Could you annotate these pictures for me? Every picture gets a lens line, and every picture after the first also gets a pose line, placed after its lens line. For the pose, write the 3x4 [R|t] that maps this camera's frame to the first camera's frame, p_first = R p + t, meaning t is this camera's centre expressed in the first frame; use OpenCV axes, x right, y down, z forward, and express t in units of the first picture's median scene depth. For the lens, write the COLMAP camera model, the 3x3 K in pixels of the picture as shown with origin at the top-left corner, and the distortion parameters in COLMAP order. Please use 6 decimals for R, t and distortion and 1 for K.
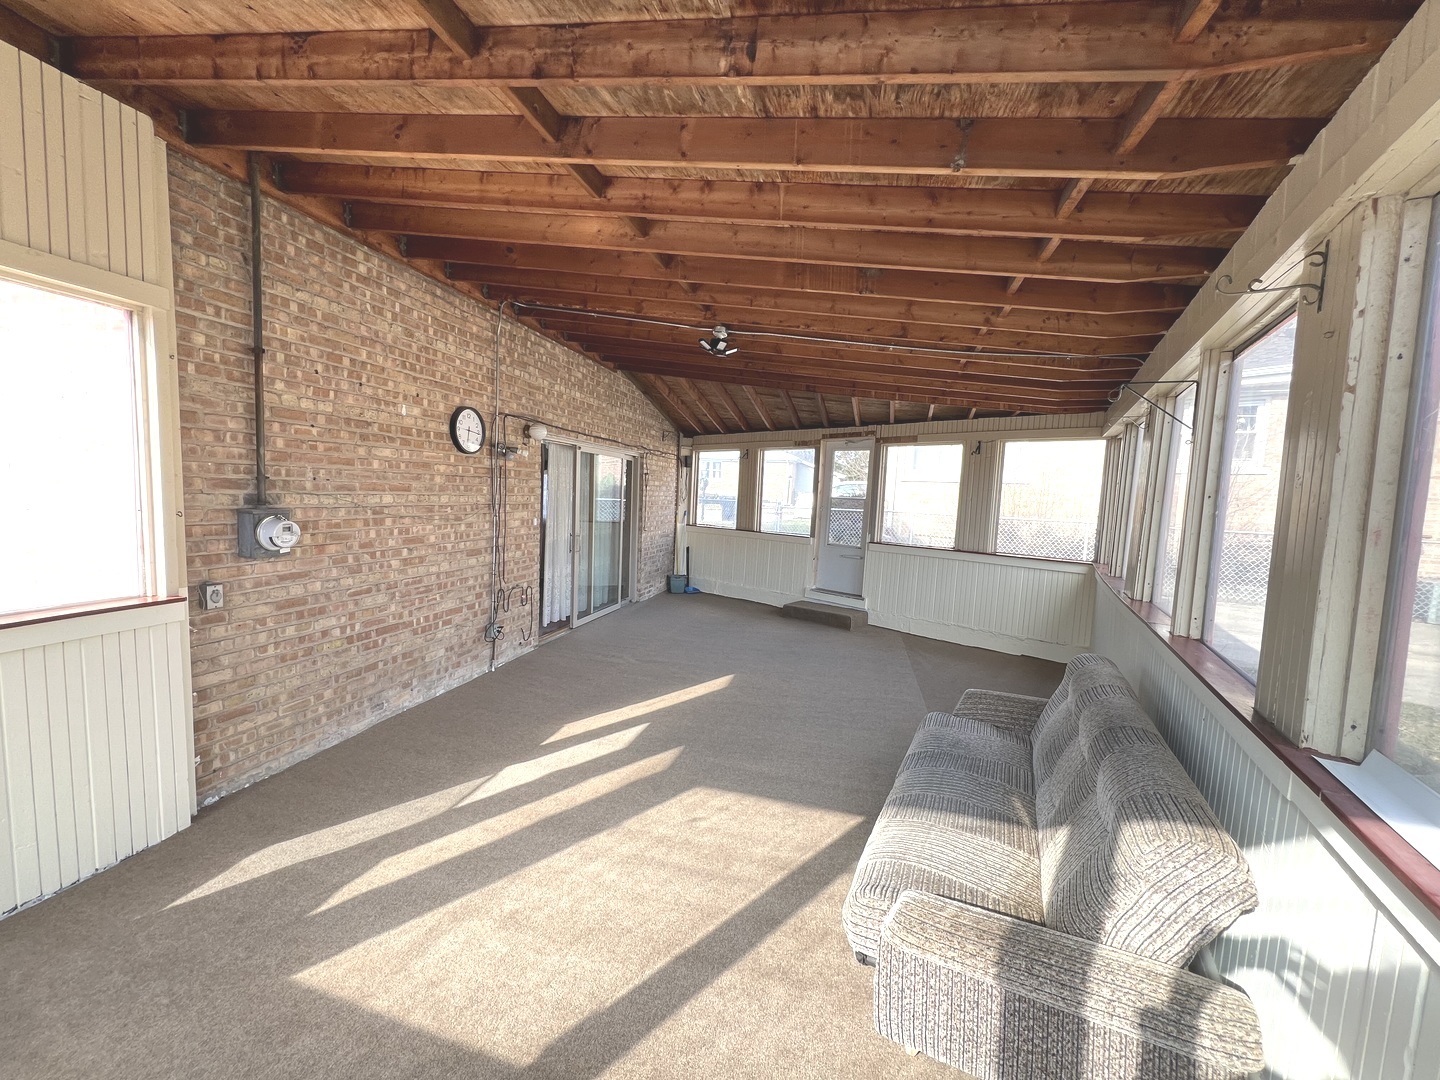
lens RADIAL K [[580.4, 0, 717.2], [0, 580.4, 542.1], [0, 0, 1]] dist [0.000467, -0.000043]
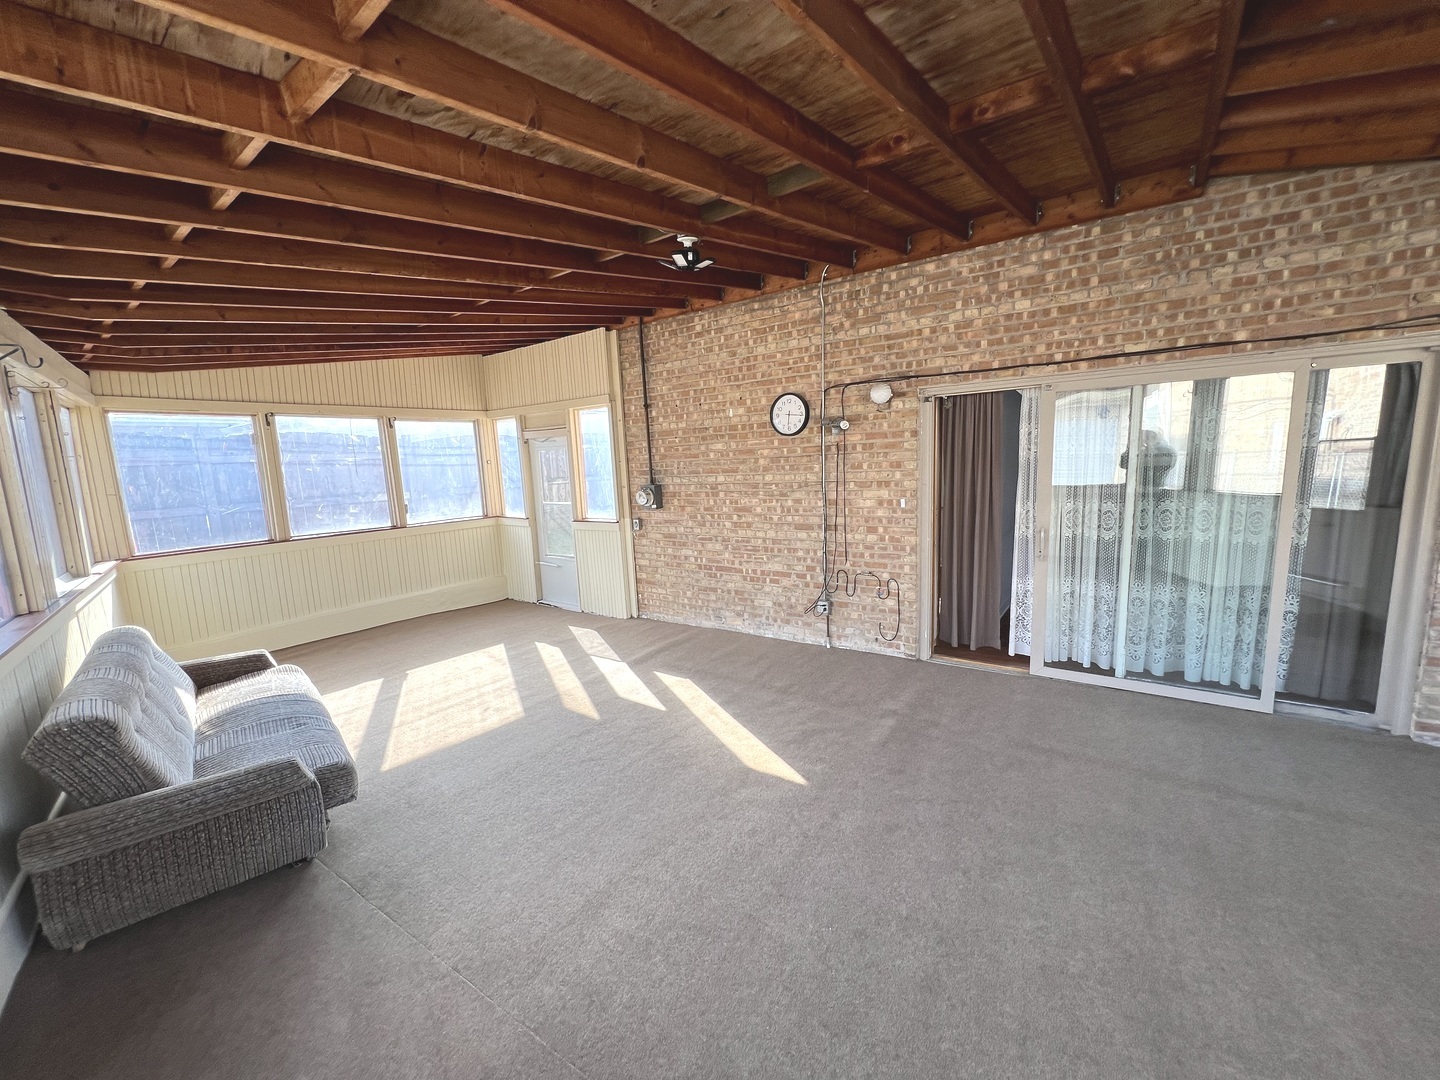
lens RADIAL K [[580.4, 0, 717.2], [0, 580.4, 542.1], [0, 0, 1]] dist [0.000467, -0.000043]
pose [[-0.366537, 0.111845, -0.923657, 0.726910], [-0.047486, 0.989206, 0.138627, -0.109545], [0.929191, 0.094673, -0.357269, 1.416989]]
